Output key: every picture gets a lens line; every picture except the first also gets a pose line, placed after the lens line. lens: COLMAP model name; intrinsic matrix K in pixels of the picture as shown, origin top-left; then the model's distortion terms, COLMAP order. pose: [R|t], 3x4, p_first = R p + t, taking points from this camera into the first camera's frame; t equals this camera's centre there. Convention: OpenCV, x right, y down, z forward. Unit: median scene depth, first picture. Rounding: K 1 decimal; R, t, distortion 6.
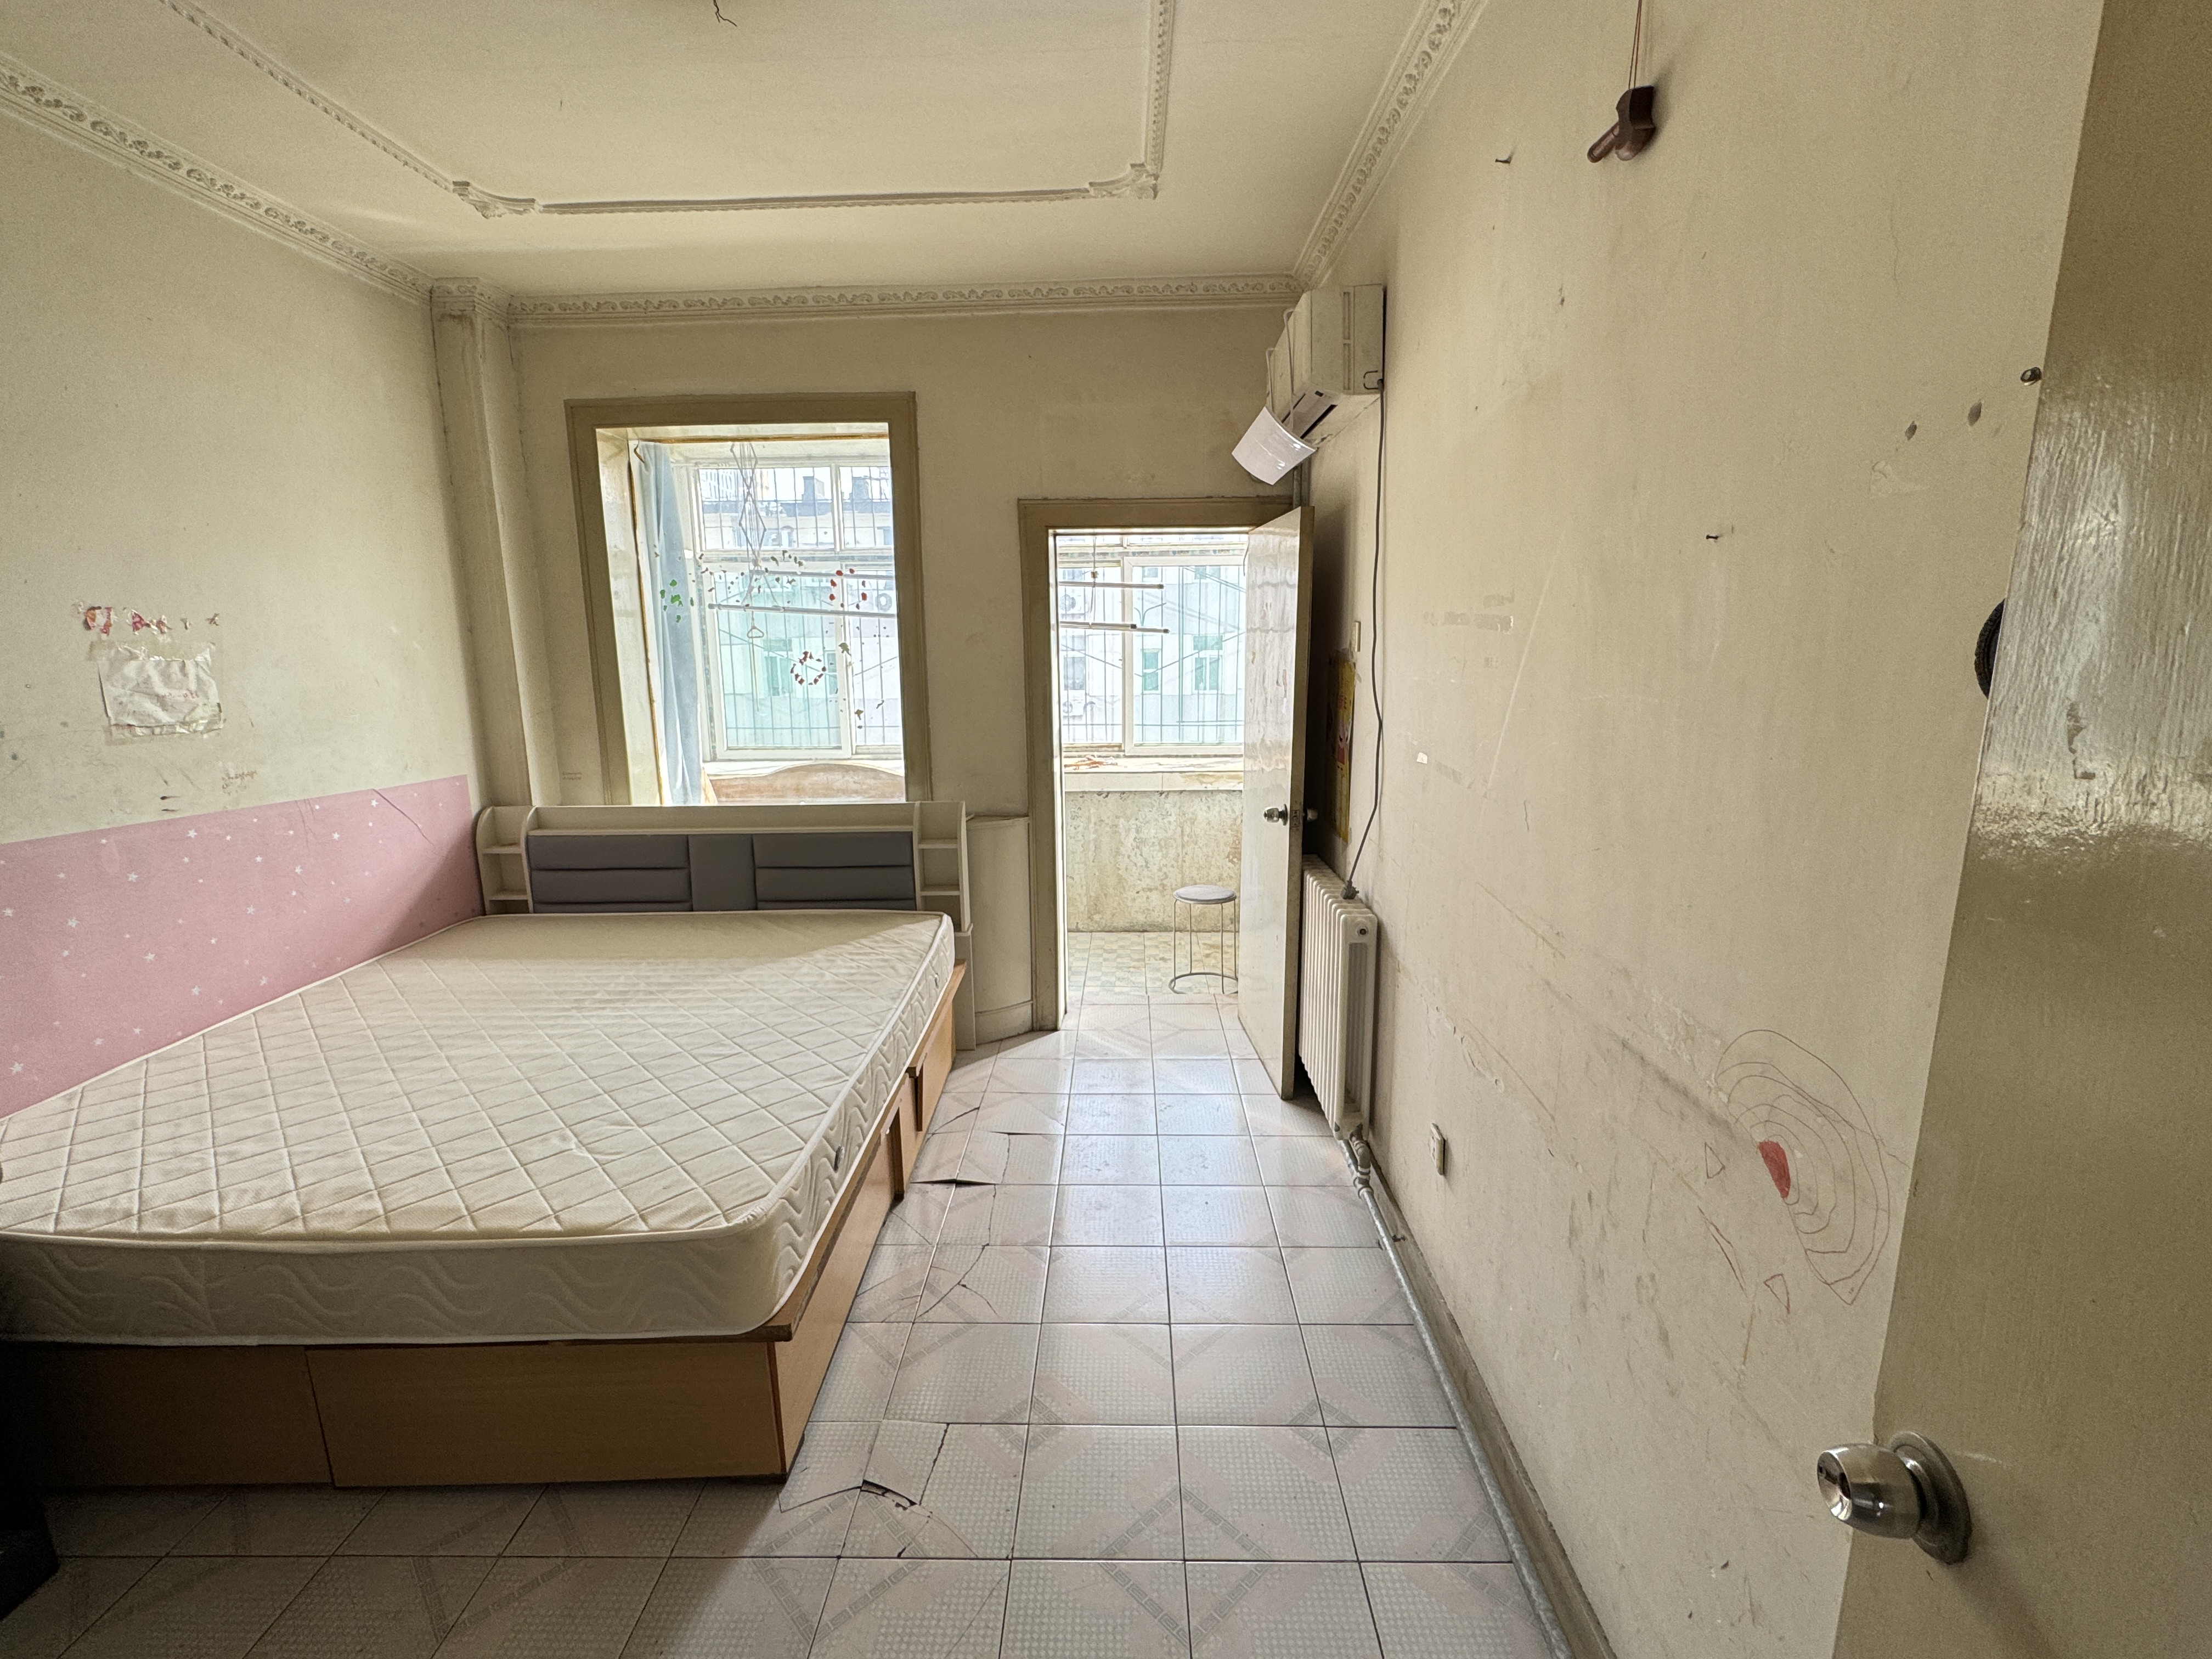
lens RADIAL K [[983.0, 0, 1106.0], [0, 983.0, 829.5], [0, 0, 1]] dist [-0.003375, 0.000082]
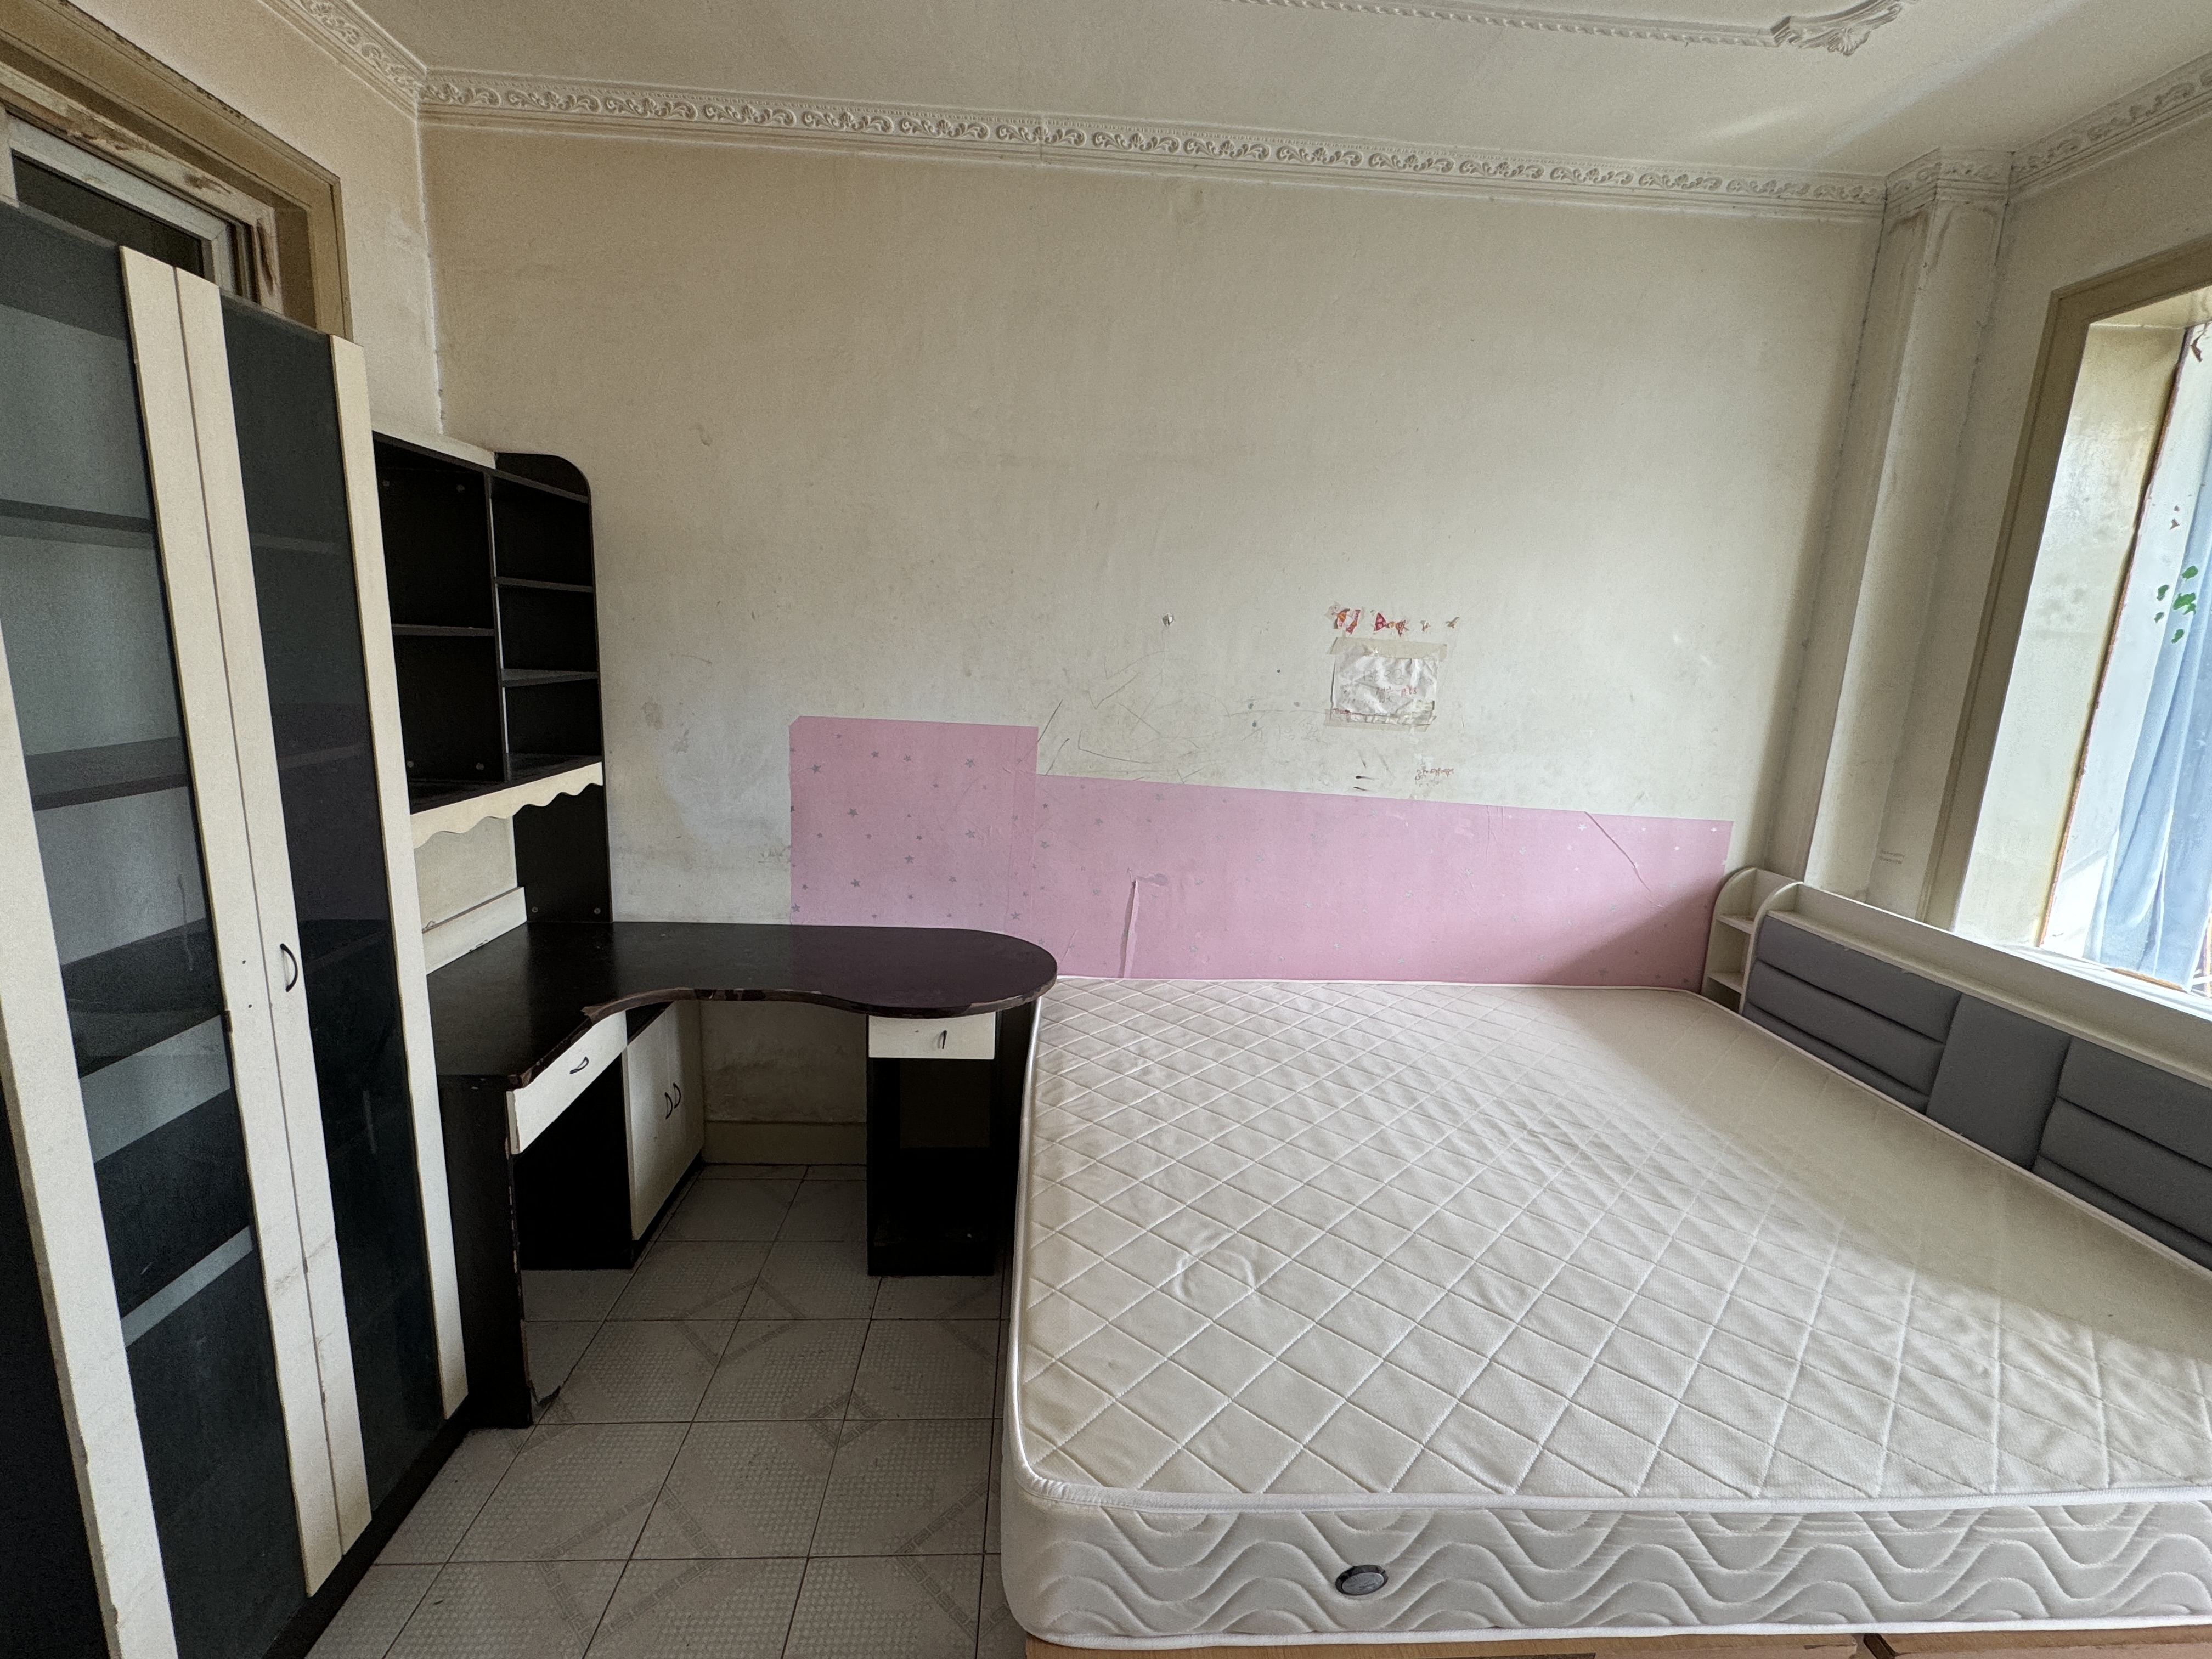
lens RADIAL K [[983.0, 0, 1106.0], [0, 983.0, 829.5], [0, 0, 1]] dist [-0.003375, 0.000082]
pose [[0.070660, 0.208410, -0.975486, 0.118710], [-0.229460, 0.955100, 0.187434, -0.099313], [0.970750, 0.210591, 0.115309, 0.490444]]
